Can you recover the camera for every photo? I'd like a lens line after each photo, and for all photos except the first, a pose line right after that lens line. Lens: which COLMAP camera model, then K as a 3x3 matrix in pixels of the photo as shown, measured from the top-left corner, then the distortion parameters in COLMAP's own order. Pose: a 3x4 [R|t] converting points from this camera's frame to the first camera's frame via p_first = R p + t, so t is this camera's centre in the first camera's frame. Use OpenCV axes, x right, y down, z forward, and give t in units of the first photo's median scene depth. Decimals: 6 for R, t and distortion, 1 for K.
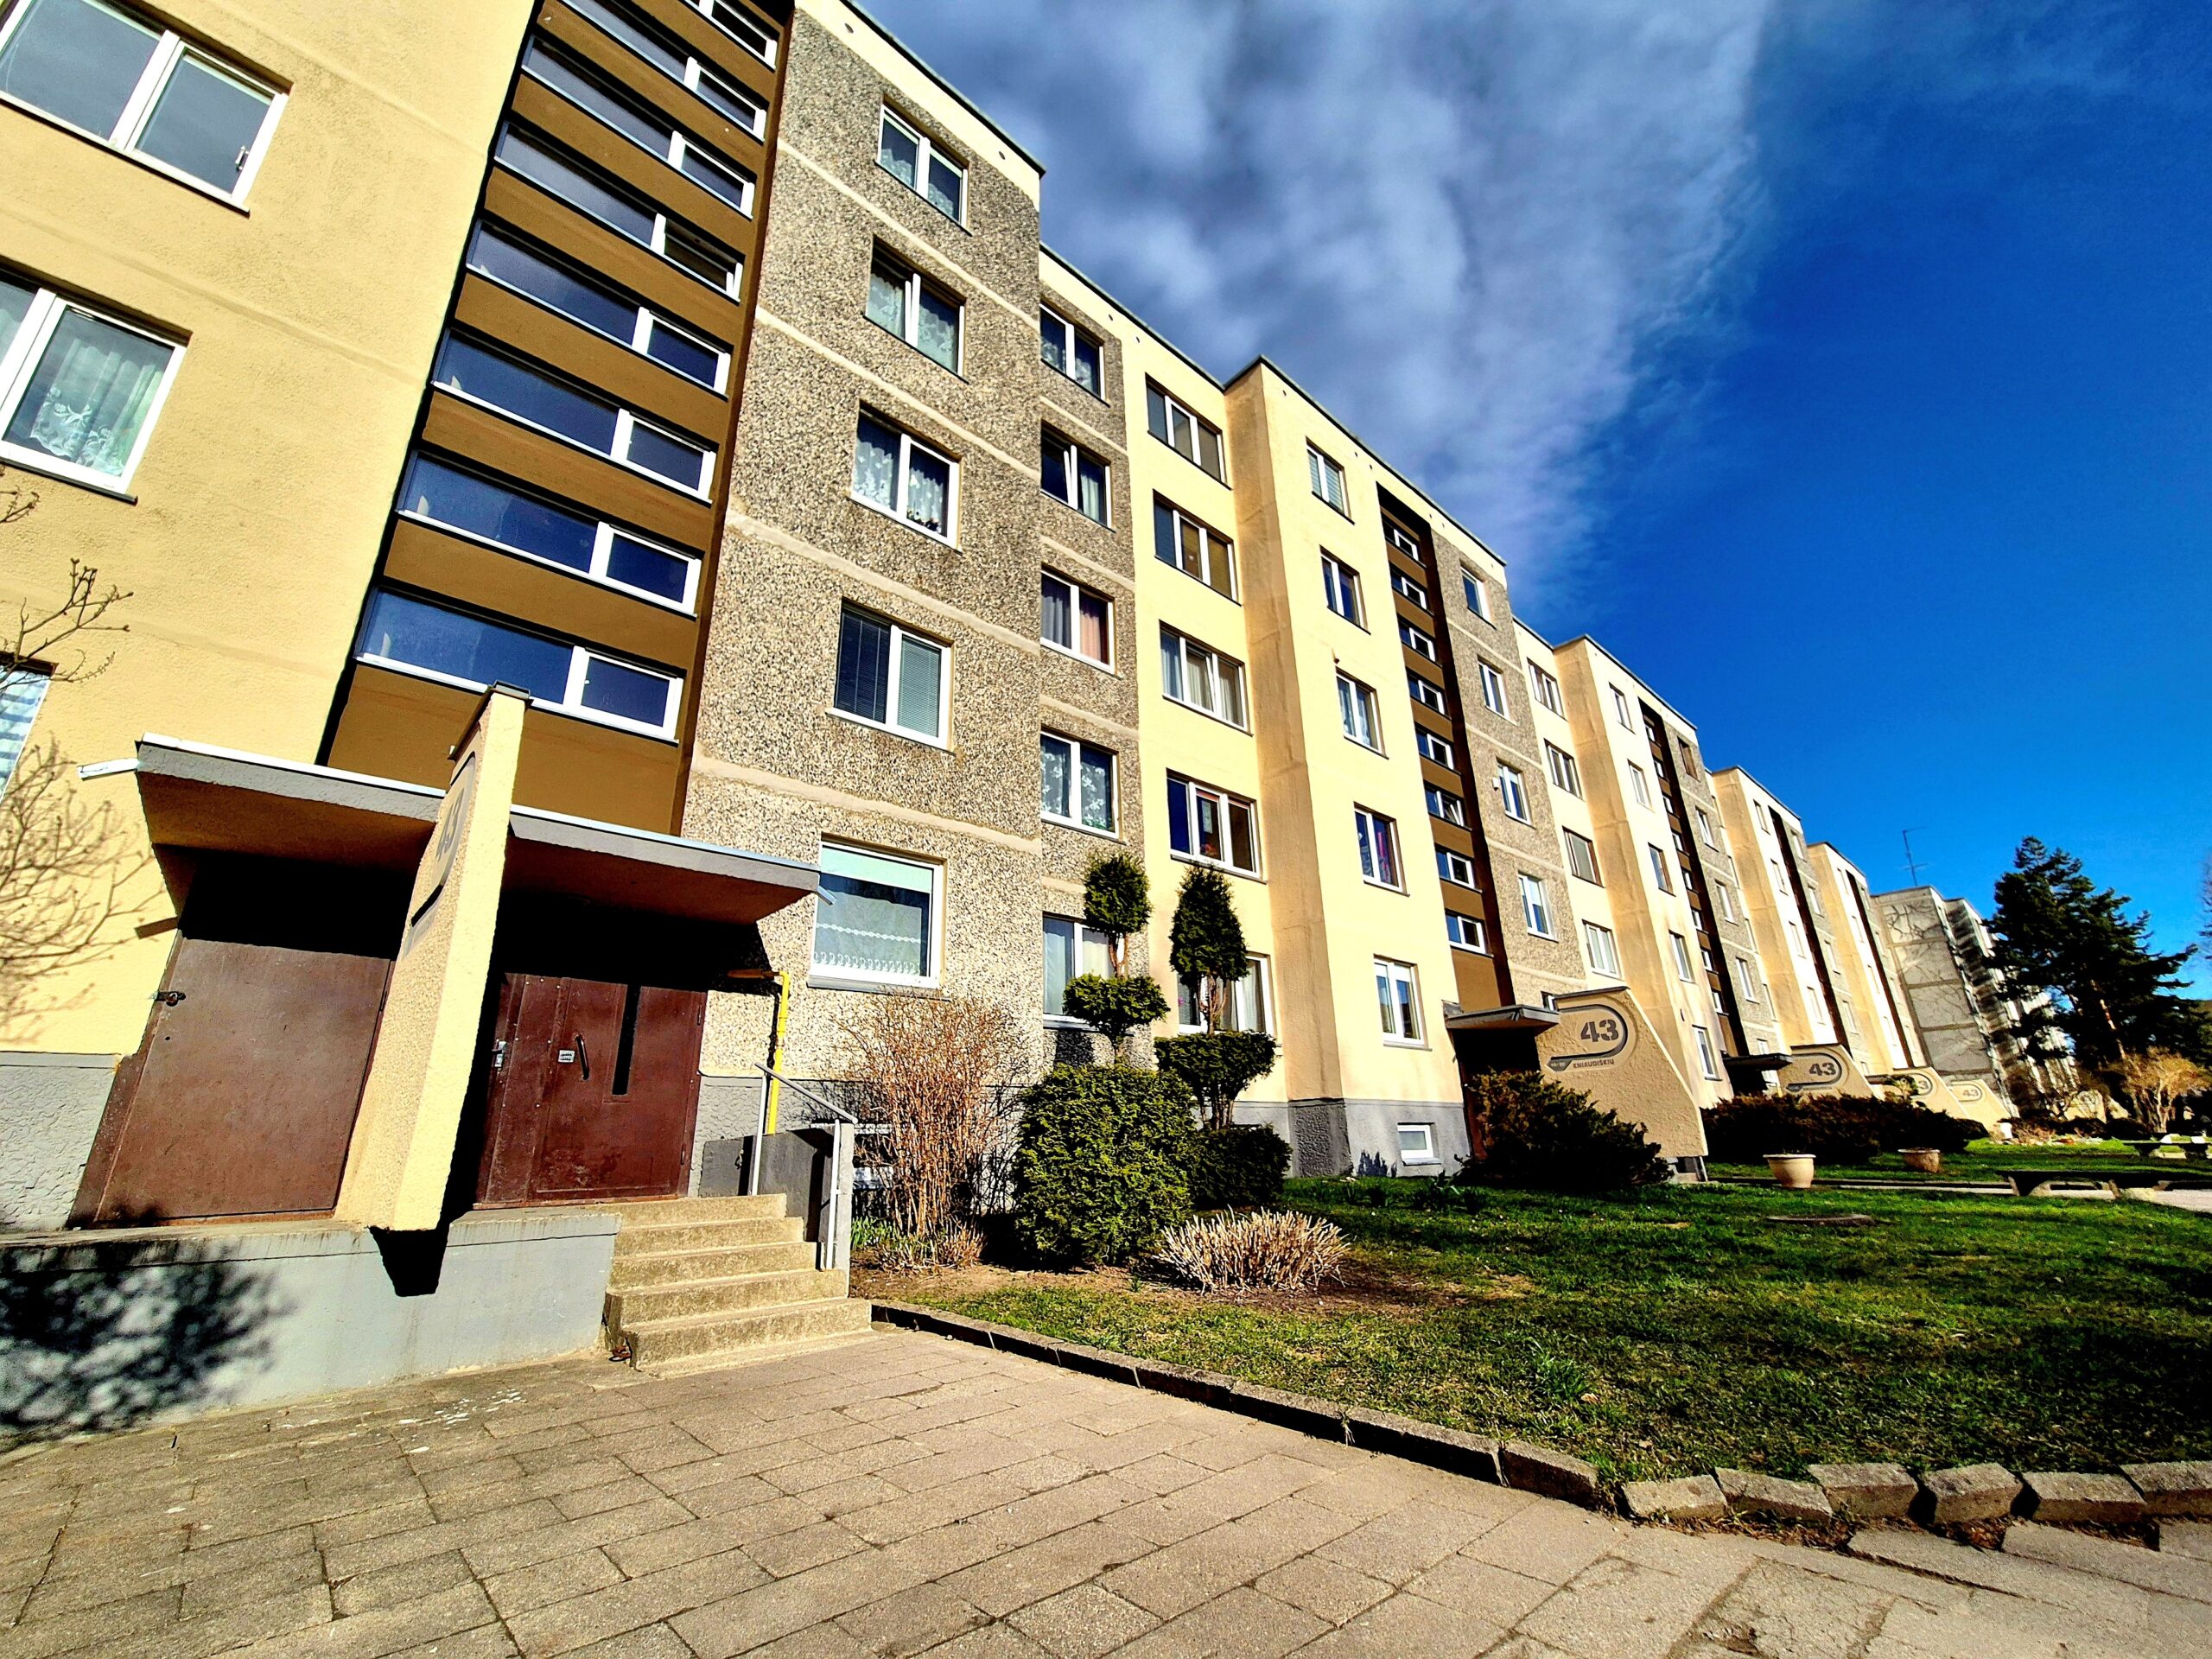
lens RADIAL K [[890.0, 0, 1106.0], [0, 890.0, 829.5], [0, 0, 1]] dist [-0.015545, 0.000039]
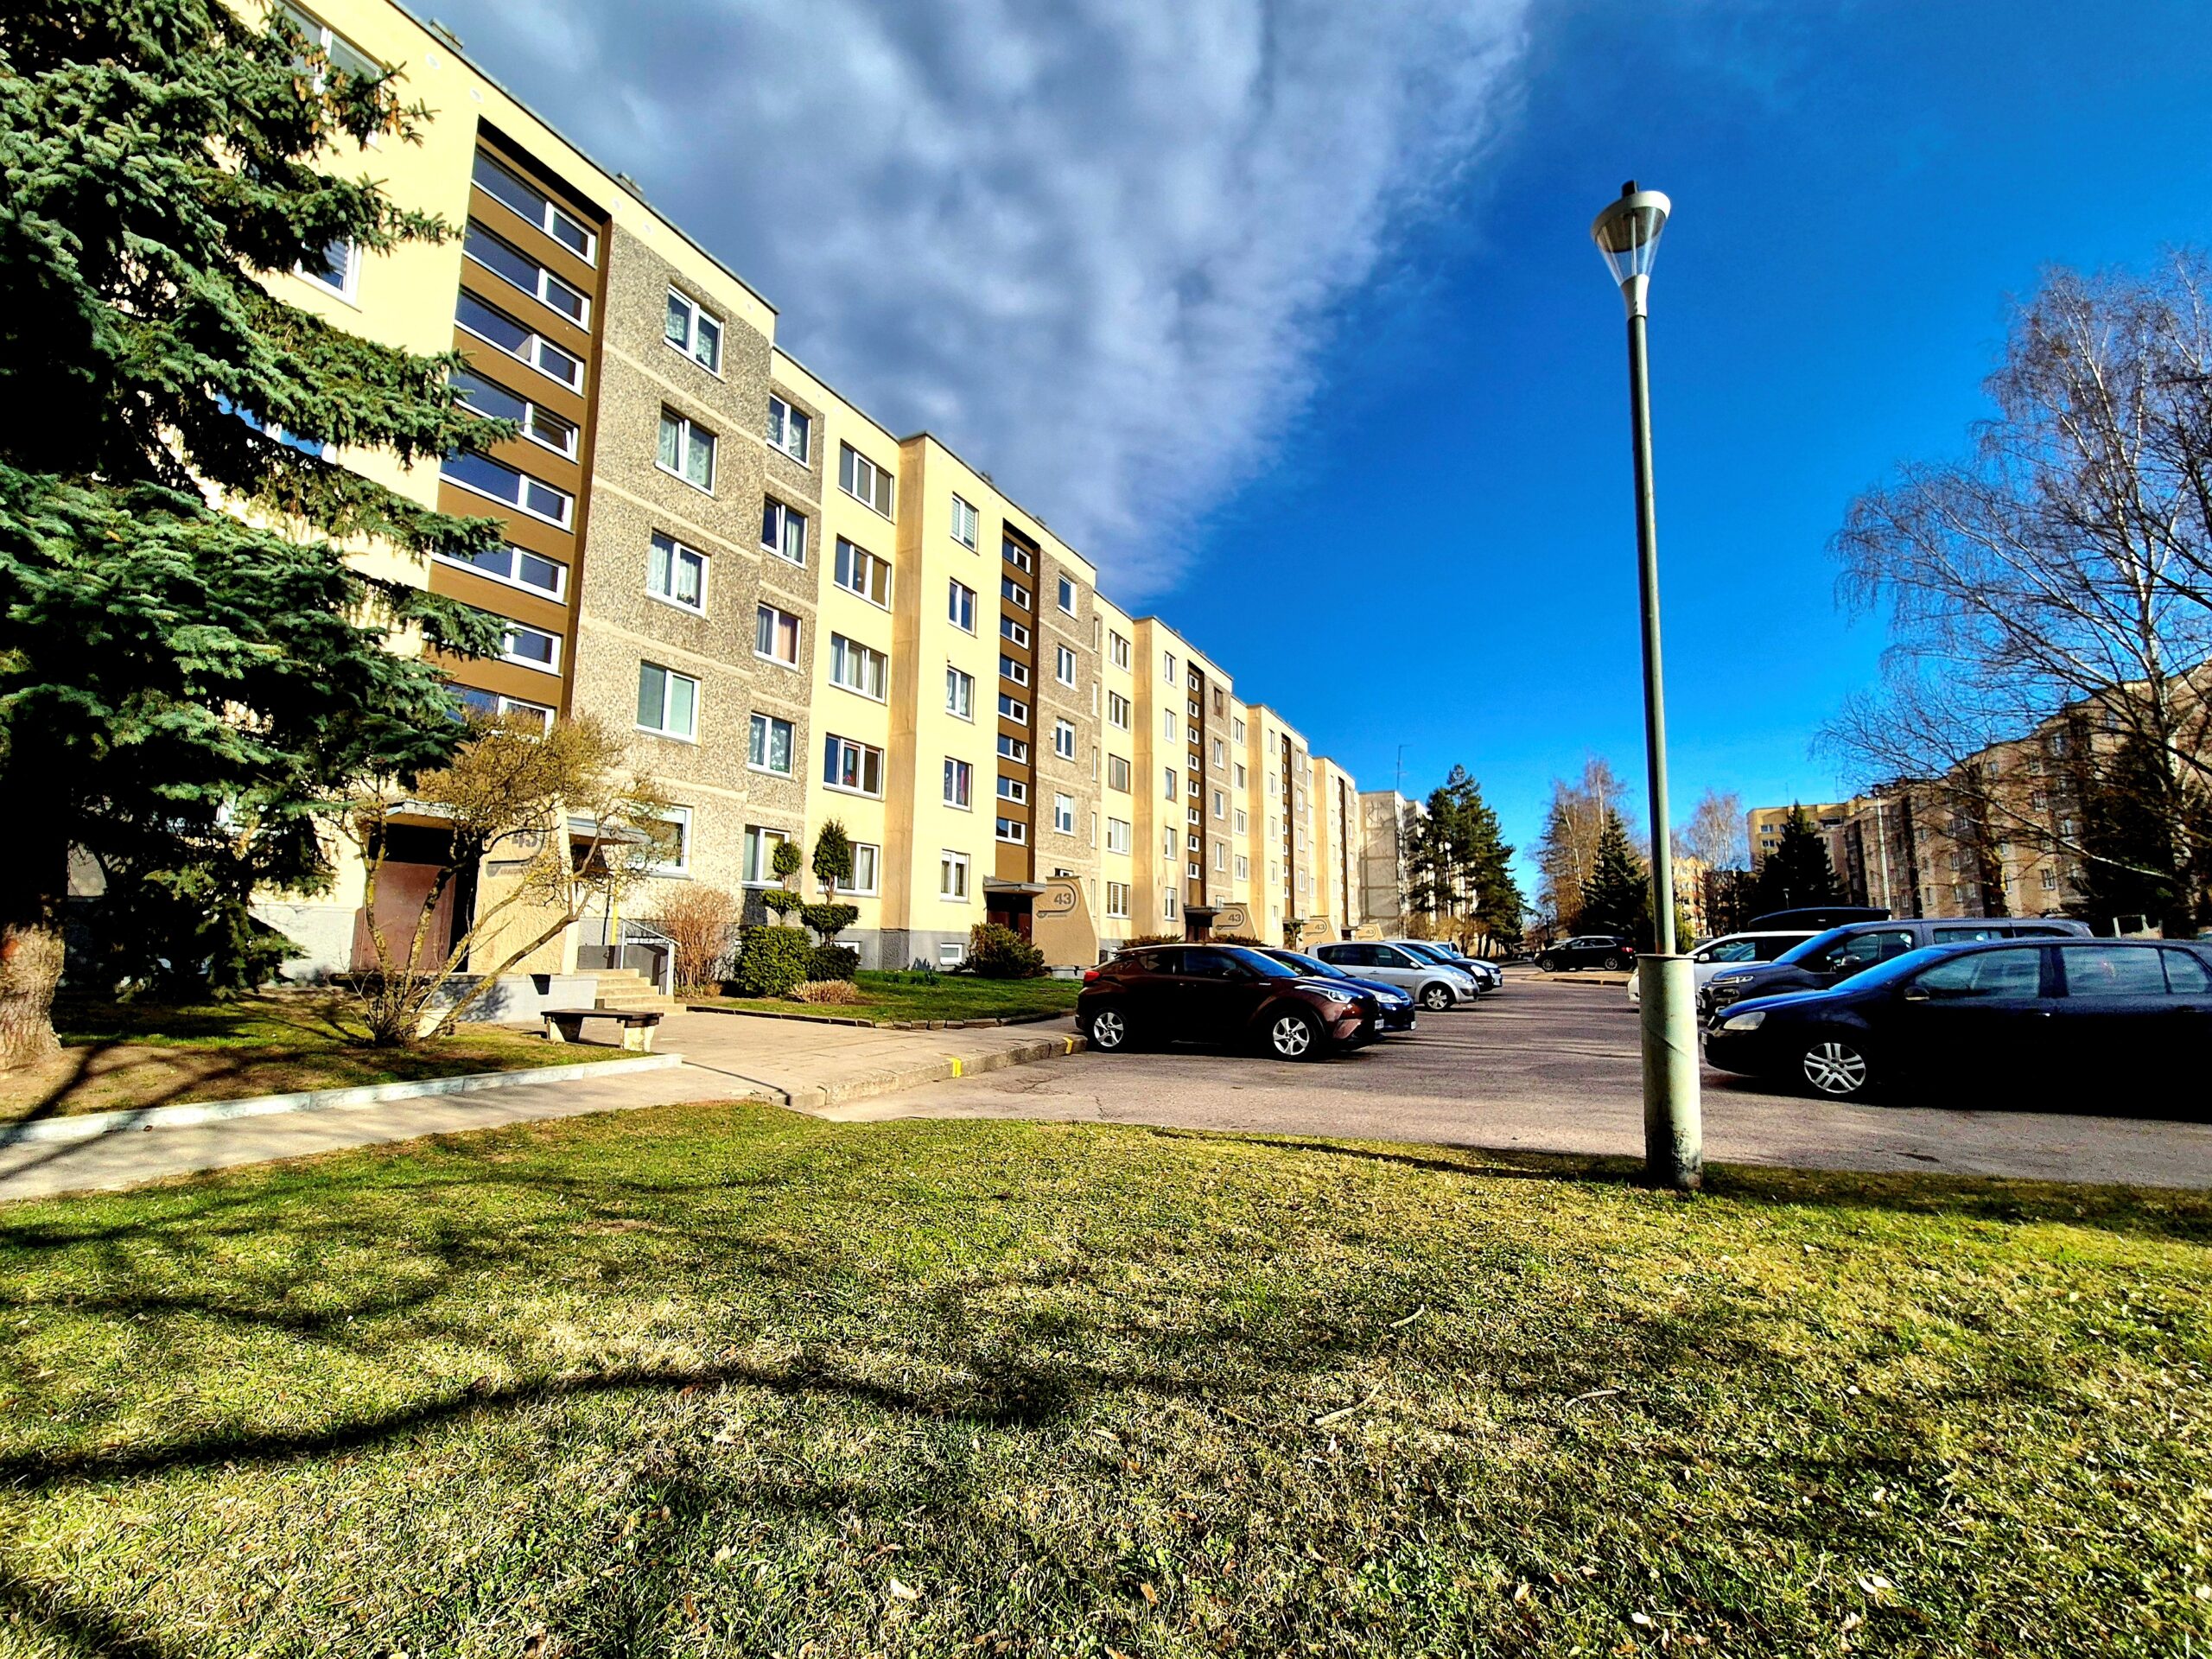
lens RADIAL K [[898.2, 0, 1106.0], [0, 898.2, 829.5], [0, 0, 1]] dist [-0.042552, -0.000008]
pose [[0.933469, 0.073540, 0.351037, -0.014506], [-0.146072, 0.971853, 0.184835, -0.250734], [-0.327564, -0.223814, 0.917938, -0.656842]]
